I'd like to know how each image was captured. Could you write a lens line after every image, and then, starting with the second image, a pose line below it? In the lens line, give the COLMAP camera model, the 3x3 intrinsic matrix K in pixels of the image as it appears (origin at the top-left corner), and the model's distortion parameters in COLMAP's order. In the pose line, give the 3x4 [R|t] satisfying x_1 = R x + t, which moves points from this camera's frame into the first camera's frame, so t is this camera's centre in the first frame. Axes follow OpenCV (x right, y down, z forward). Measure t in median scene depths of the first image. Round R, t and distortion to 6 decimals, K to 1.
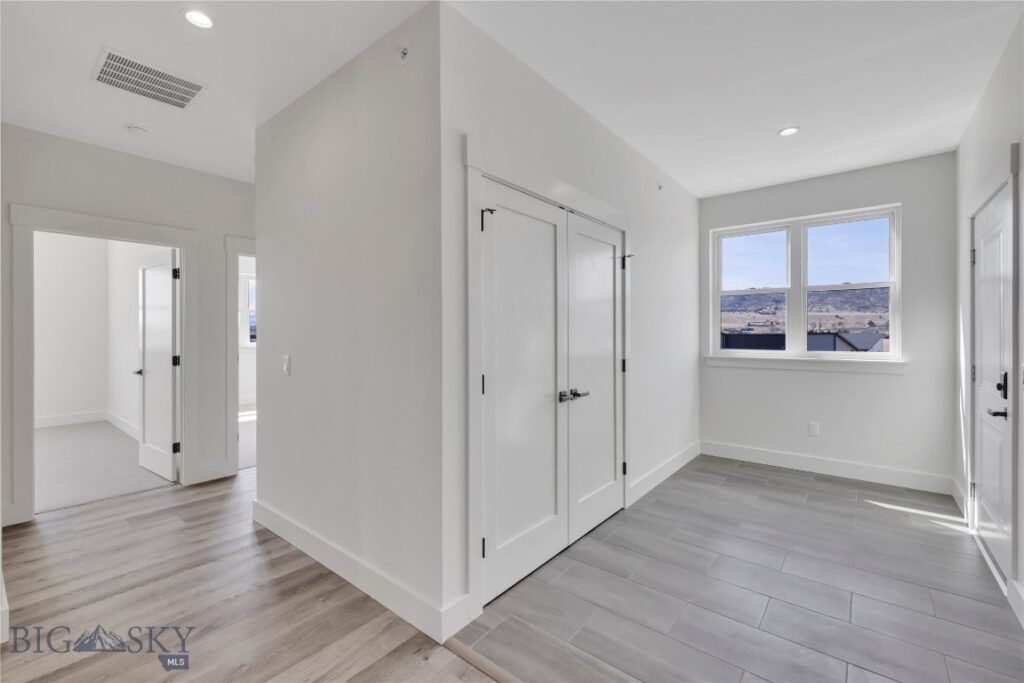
lens RADIAL K [[437.0, 0, 503.4], [0, 437.0, 338.2], [0, 0, 1]] dist [-0.000108, -0.000474]
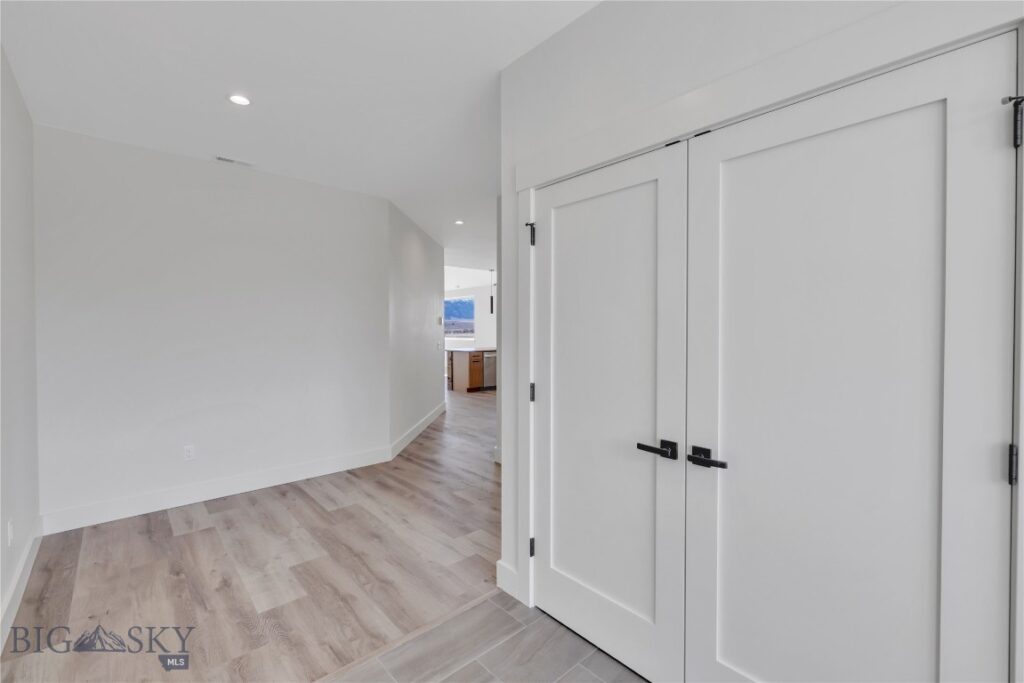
lens RADIAL K [[437.0, 0, 503.4], [0, 437.0, 338.2], [0, 0, 1]] dist [-0.000108, -0.000474]
pose [[-0.150977, 0.022512, -0.988281, 0.077875], [-0.003786, 0.999720, 0.023351, -0.003792], [0.988530, 0.007267, -0.150849, 0.085241]]
